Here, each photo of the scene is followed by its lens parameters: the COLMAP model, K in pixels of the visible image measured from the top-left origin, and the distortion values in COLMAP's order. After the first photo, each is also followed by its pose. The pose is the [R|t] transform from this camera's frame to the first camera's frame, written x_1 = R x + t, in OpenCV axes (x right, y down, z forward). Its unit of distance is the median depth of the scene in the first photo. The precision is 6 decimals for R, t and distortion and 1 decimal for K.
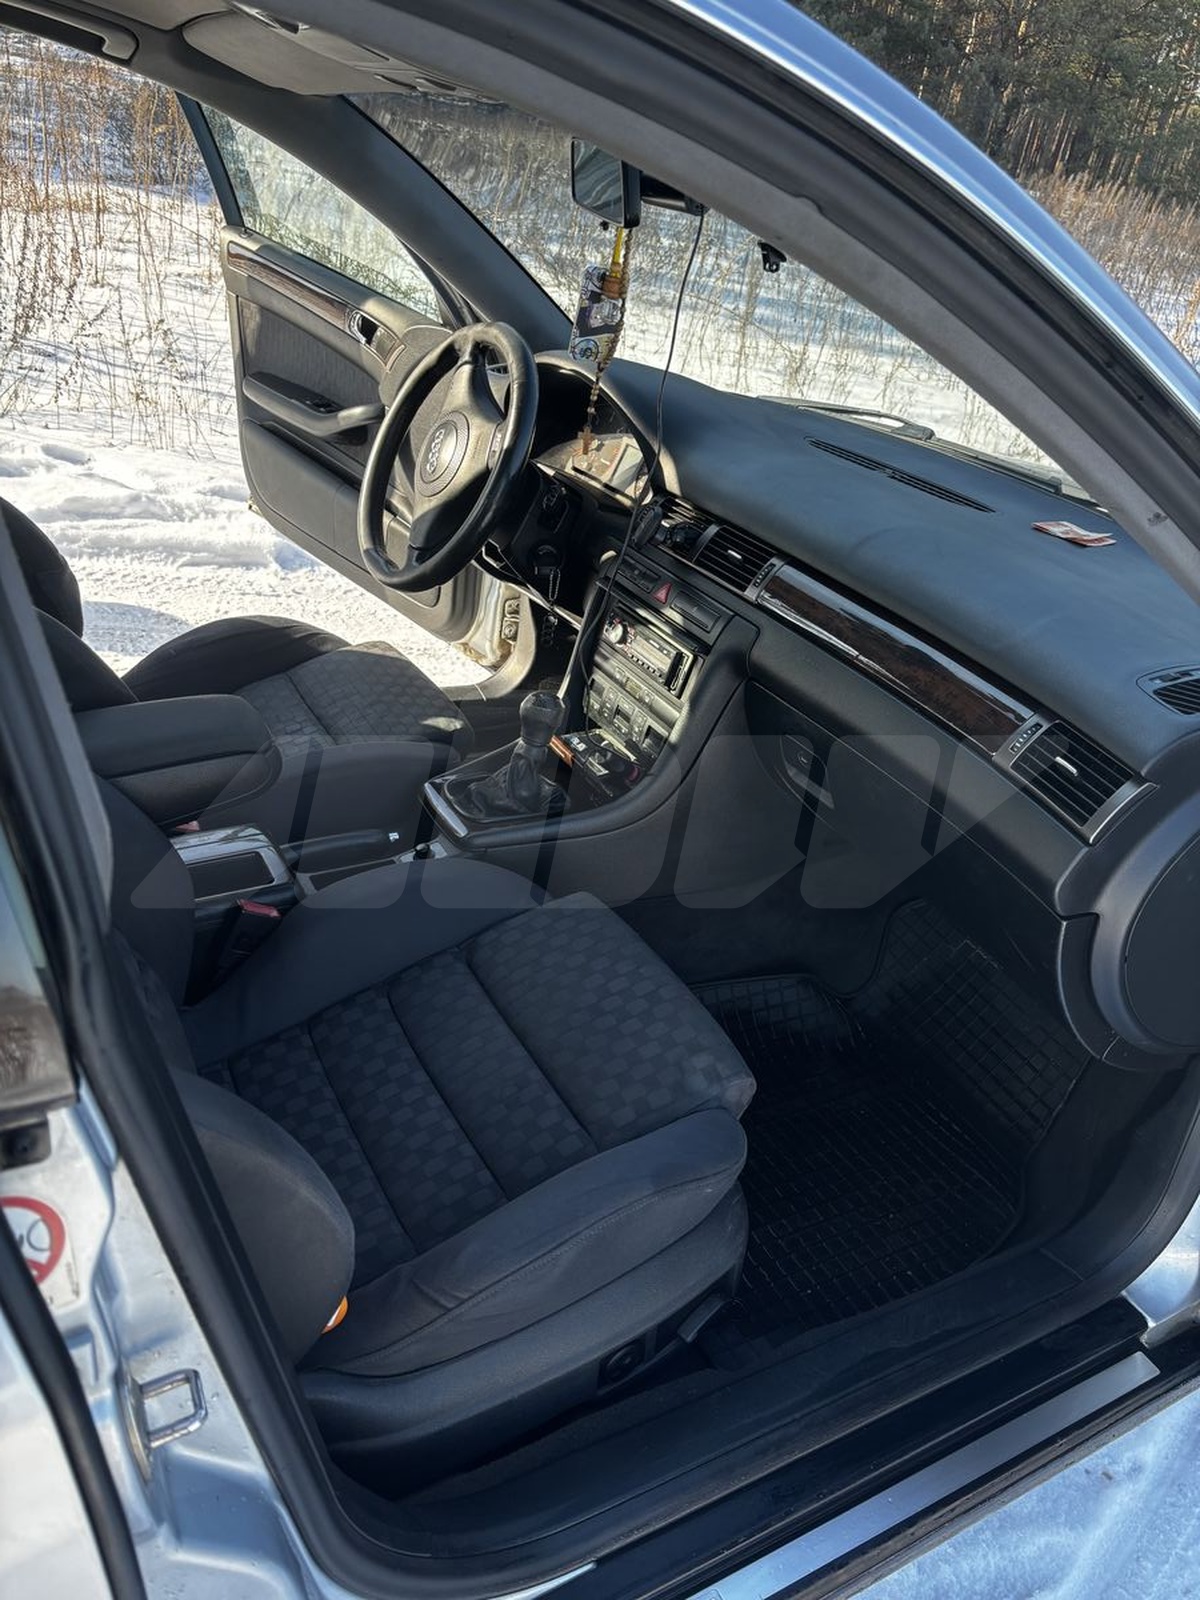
lens RADIAL K [[1205.9, 0, 596.4], [0, 1205.9, 806.9], [0, 0, 1]] dist [0.053100, -0.062750]
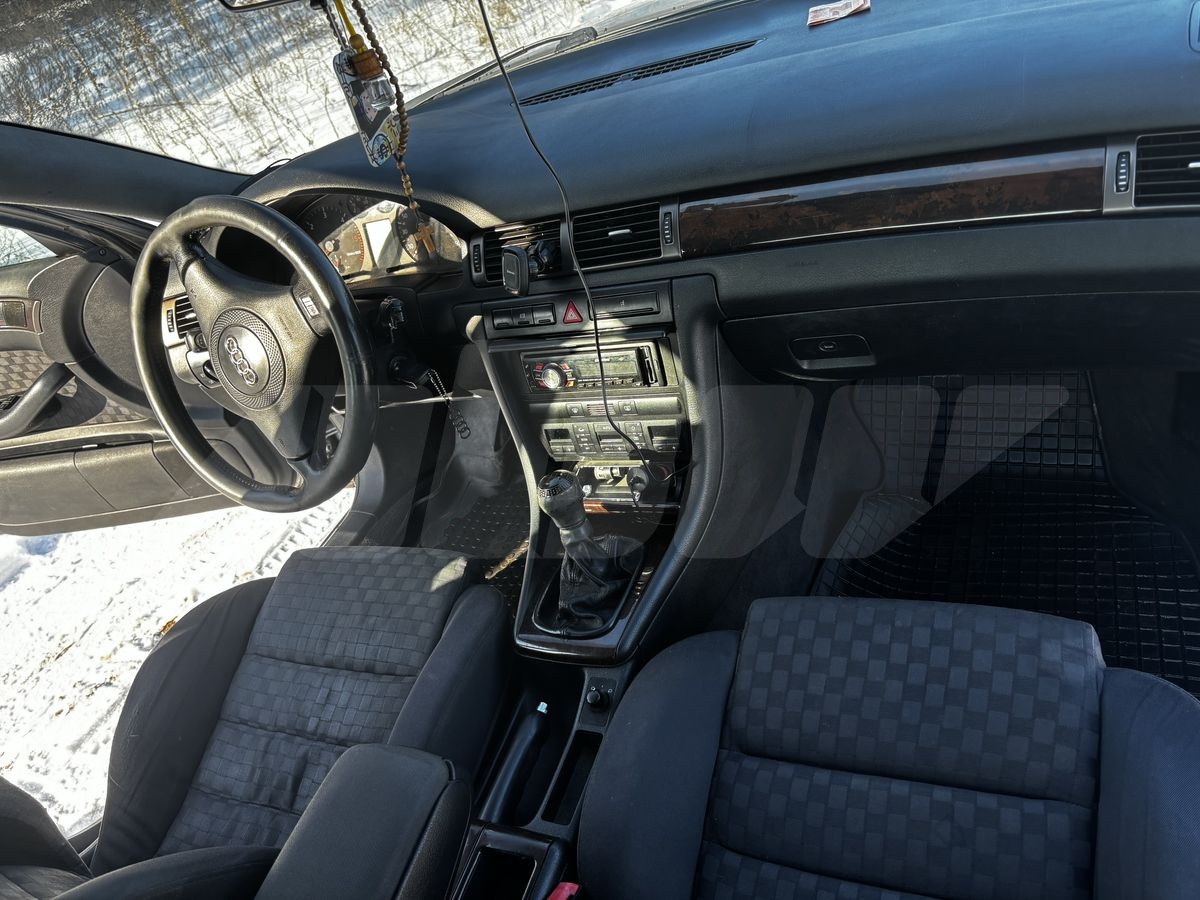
lens RADIAL K [[904.4, 0, 603.5], [0, 904.4, 446.3], [0, 0, 1]] dist [0.053100, -0.062750]
pose [[0.684131, -0.682281, 0.257794, -0.176958], [0.661239, 0.729352, 0.175524, -0.205376], [-0.307779, 0.050382, 0.950123, 0.322013]]
